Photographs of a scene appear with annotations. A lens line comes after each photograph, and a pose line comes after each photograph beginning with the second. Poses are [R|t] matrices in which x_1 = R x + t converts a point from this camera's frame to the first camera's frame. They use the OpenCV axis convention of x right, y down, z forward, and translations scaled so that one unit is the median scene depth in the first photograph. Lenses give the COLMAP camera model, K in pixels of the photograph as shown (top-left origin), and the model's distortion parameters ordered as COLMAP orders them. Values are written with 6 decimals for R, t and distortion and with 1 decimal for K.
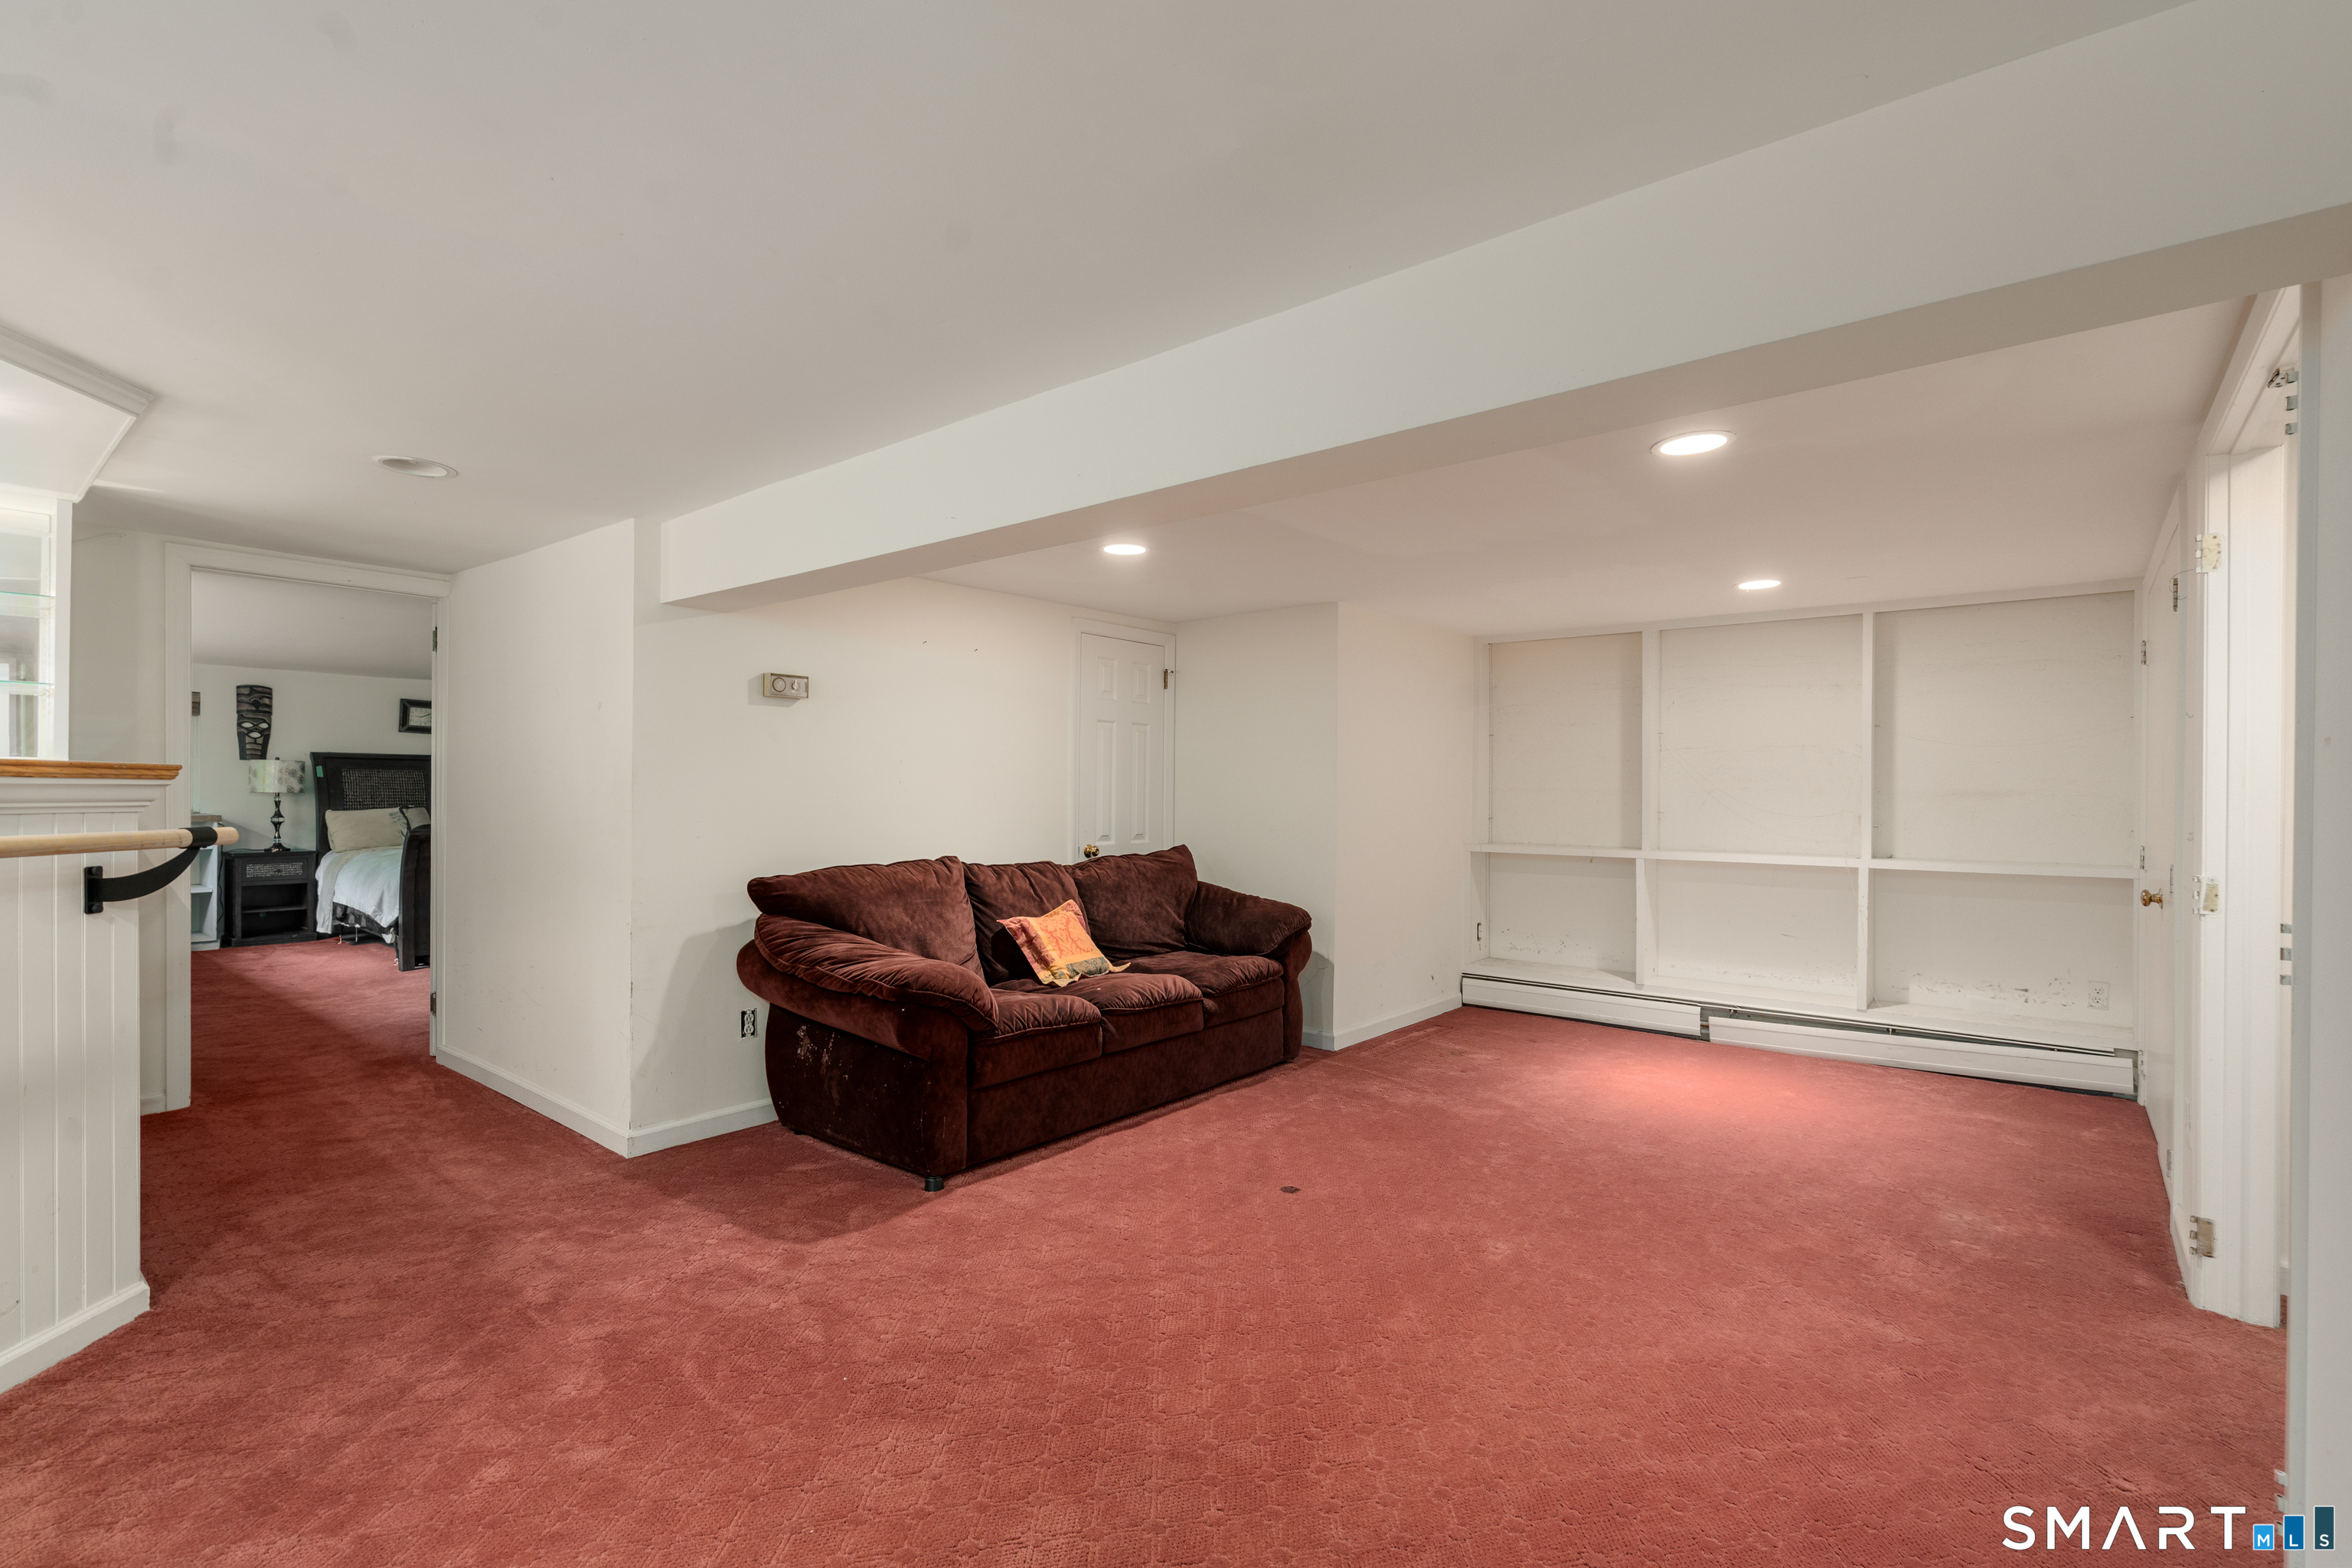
lens RADIAL K [[1074.1, 0, 1179.0], [0, 1074.1, 794.9], [0, 0, 1]] dist [-0.004385, 0.001462]
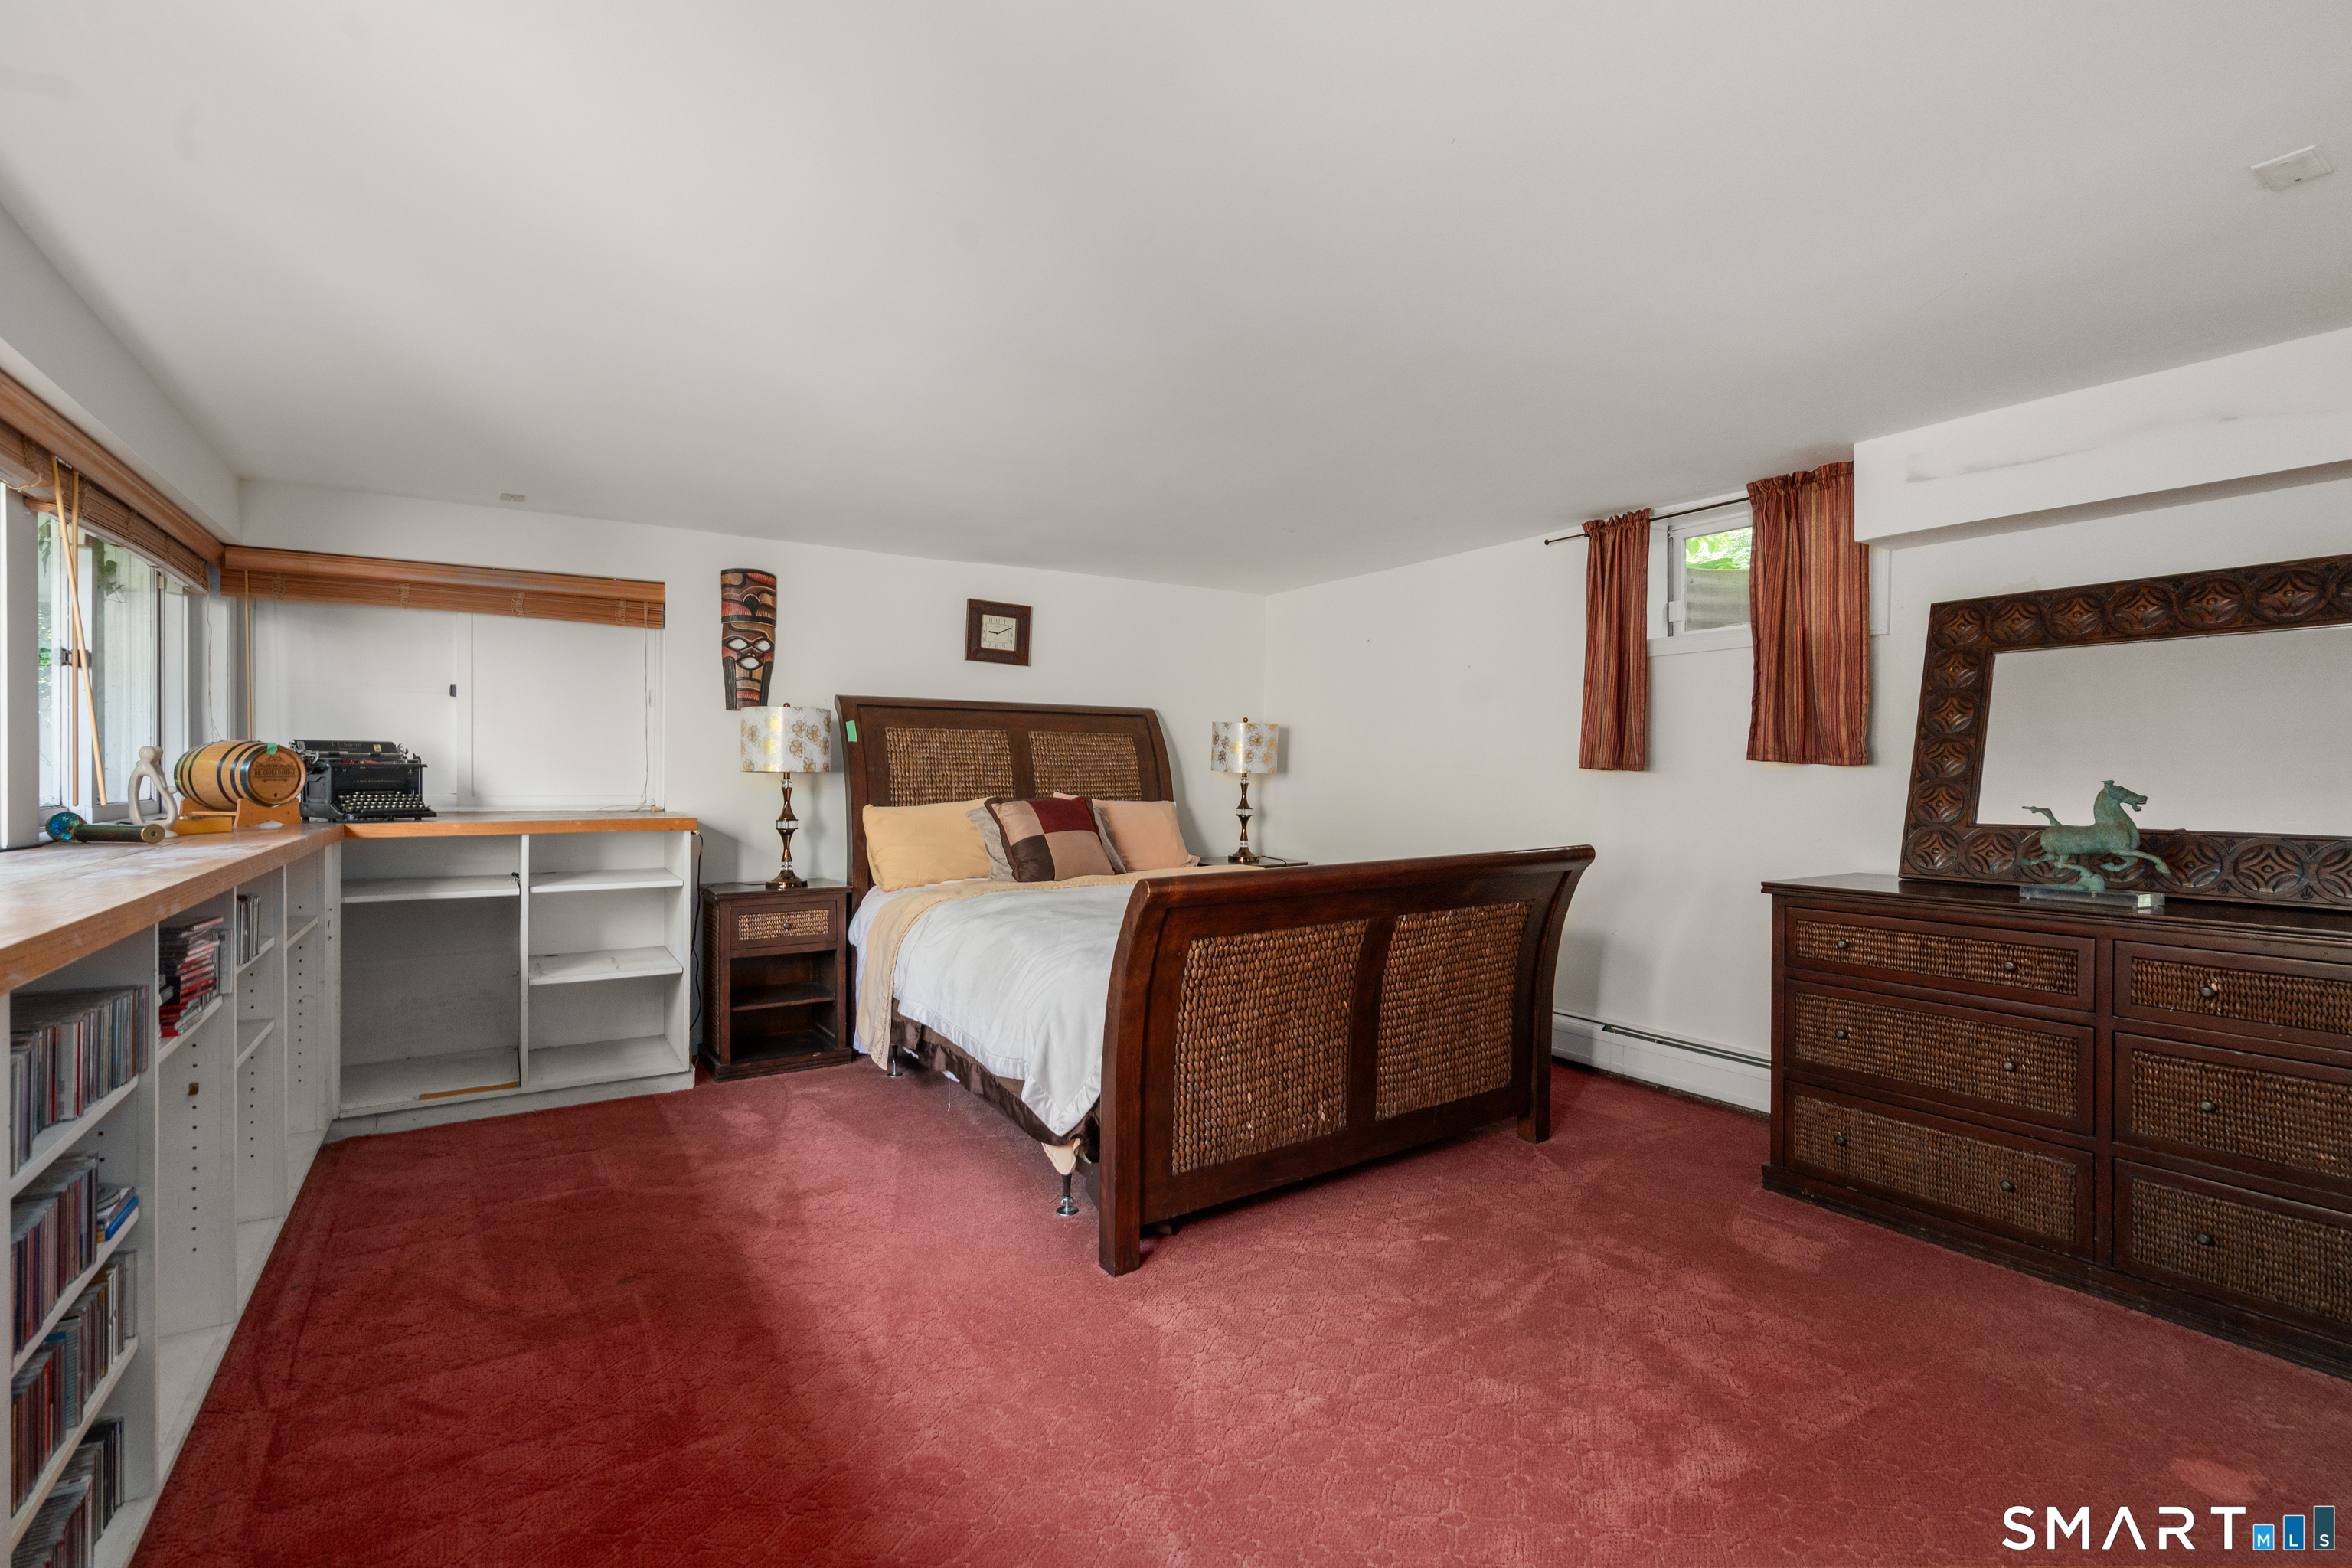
lens RADIAL K [[1043.1, 0, 1173.4], [0, 1043.1, 774.3], [0, 0, 1]] dist [-0.001587, 0.000322]
pose [[0.952492, -0.001850, -0.304558, -0.510689], [0.001705, 0.999998, -0.000741, -0.000291], [0.304559, 0.000186, 0.952494, 0.578008]]
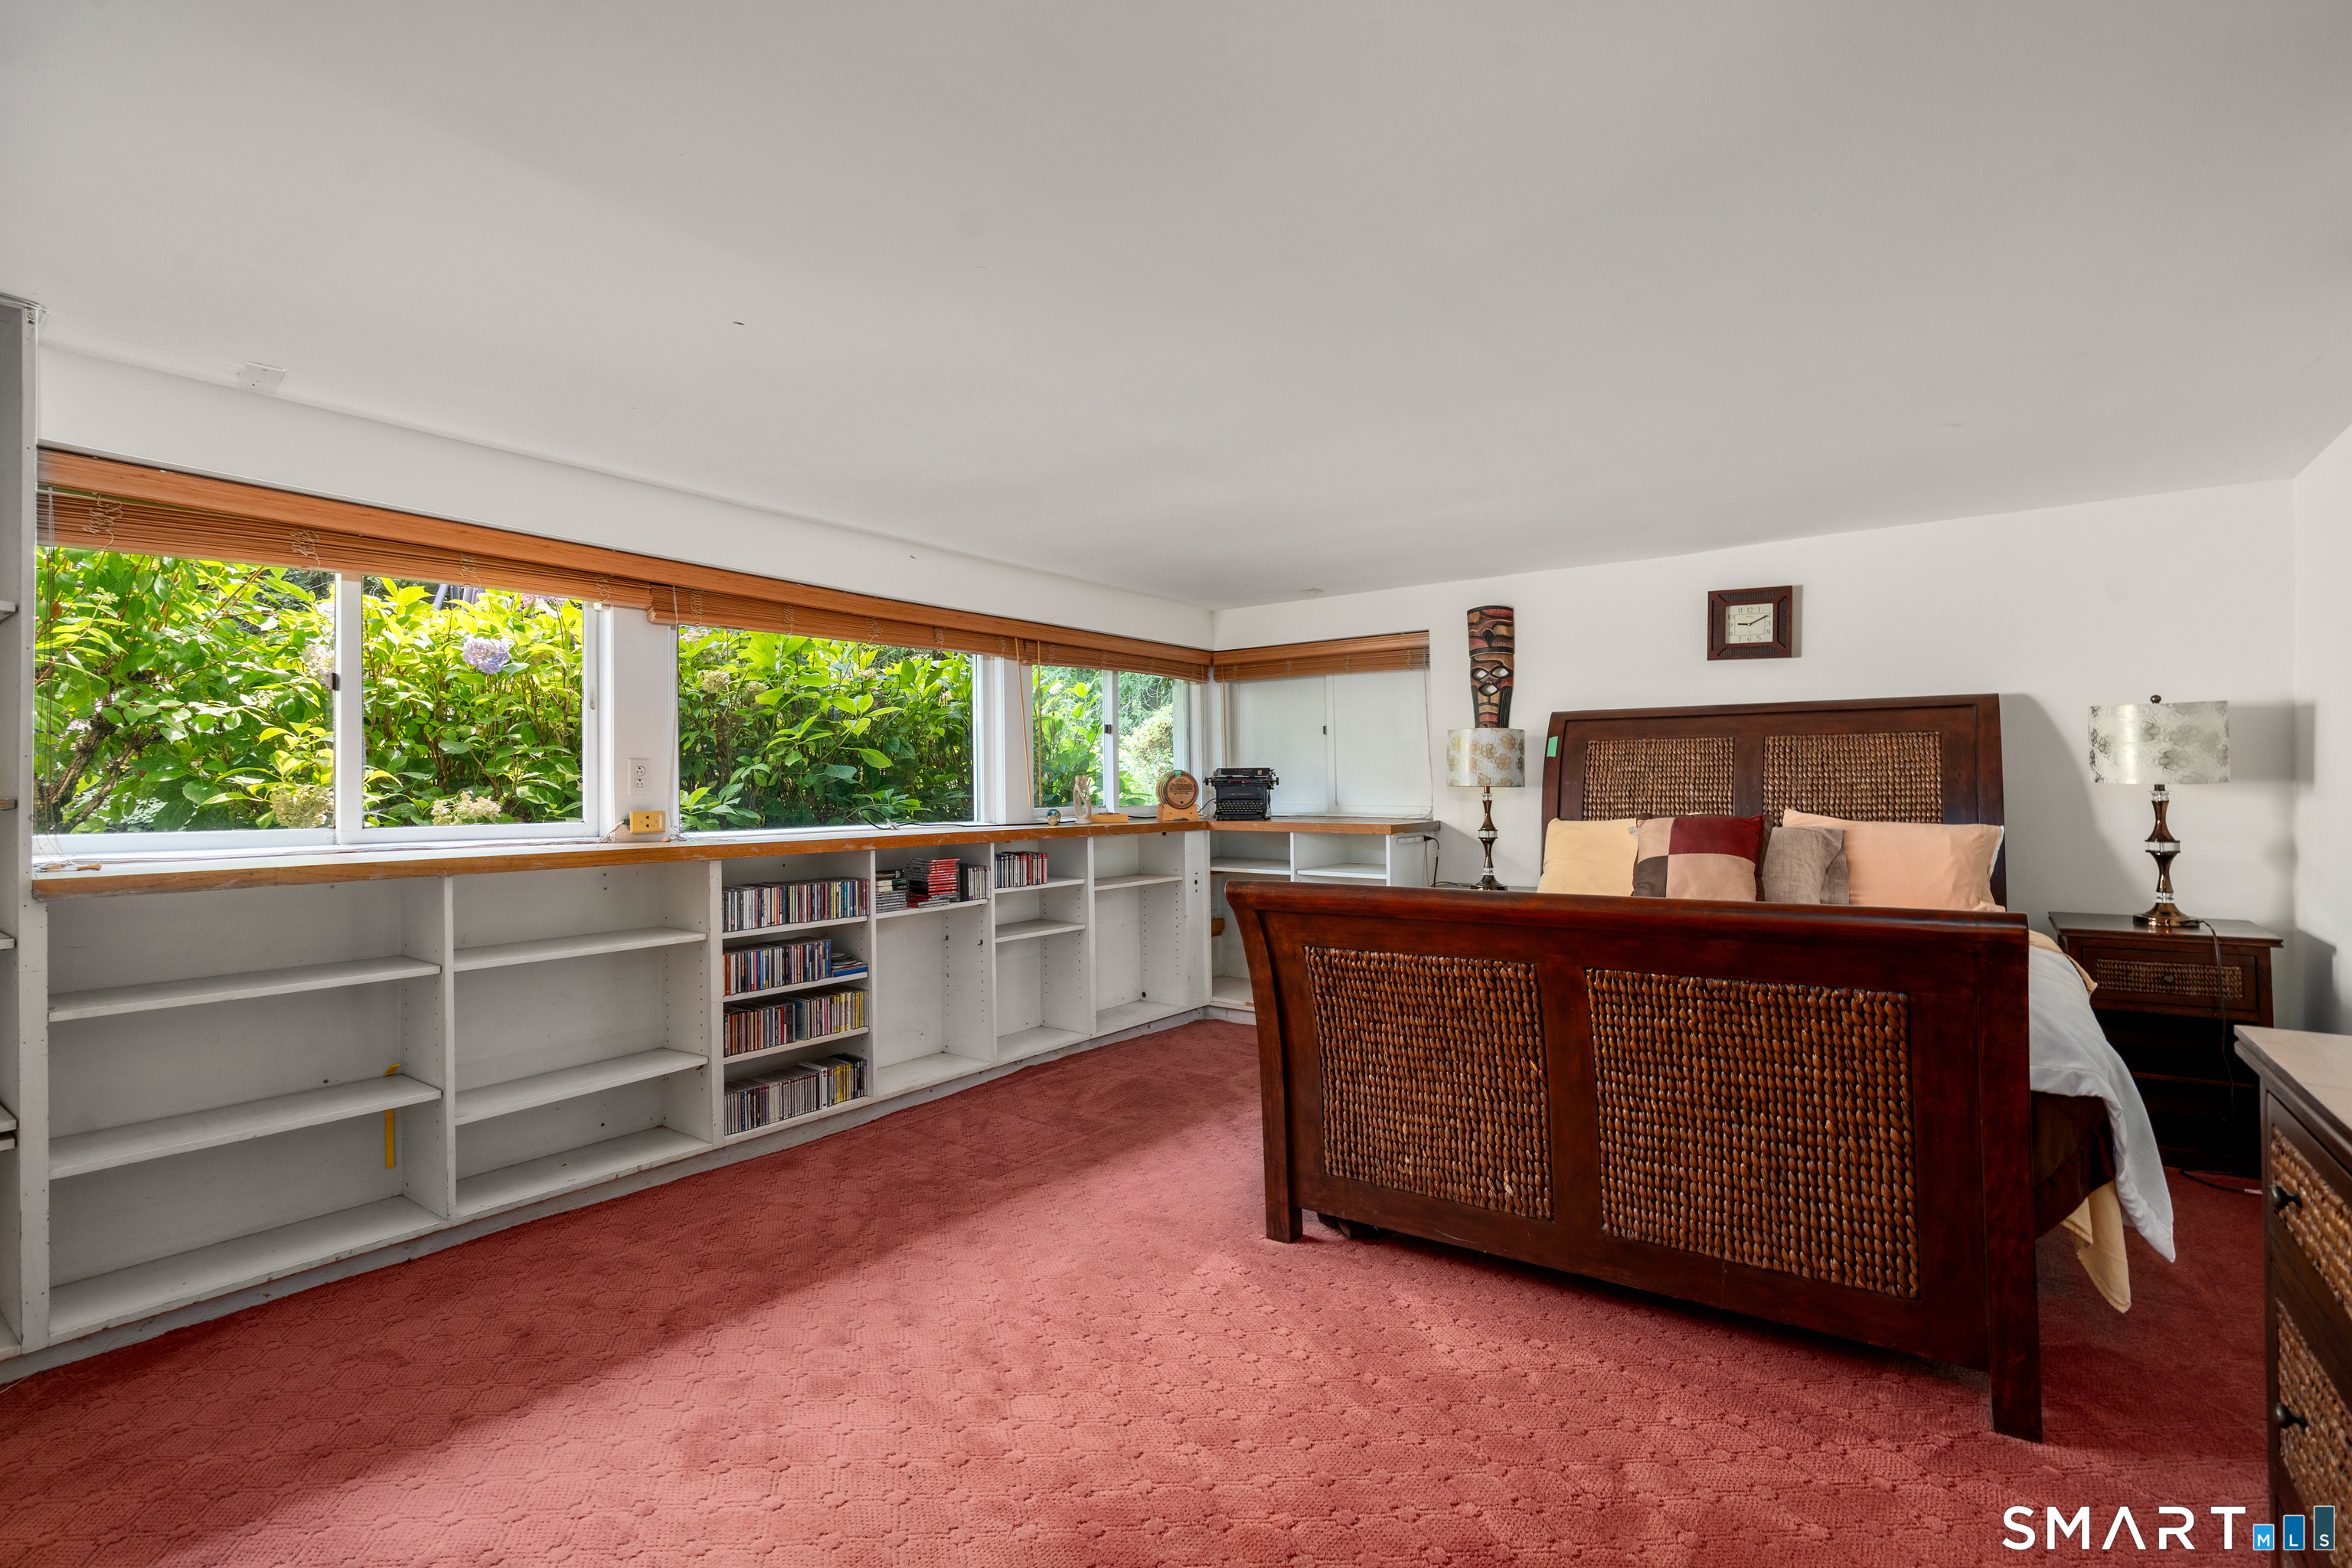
lens RADIAL K [[1085.7, 0, 1195.2], [0, 1085.7, 773.8], [0, 0, 1]] dist [-0.002552, 0.000135]
pose [[0.069902, -0.013612, -0.997461, -0.275912], [0.007103, 0.999888, -0.013148, -0.002493], [0.997529, -0.006166, 0.069991, 0.801018]]
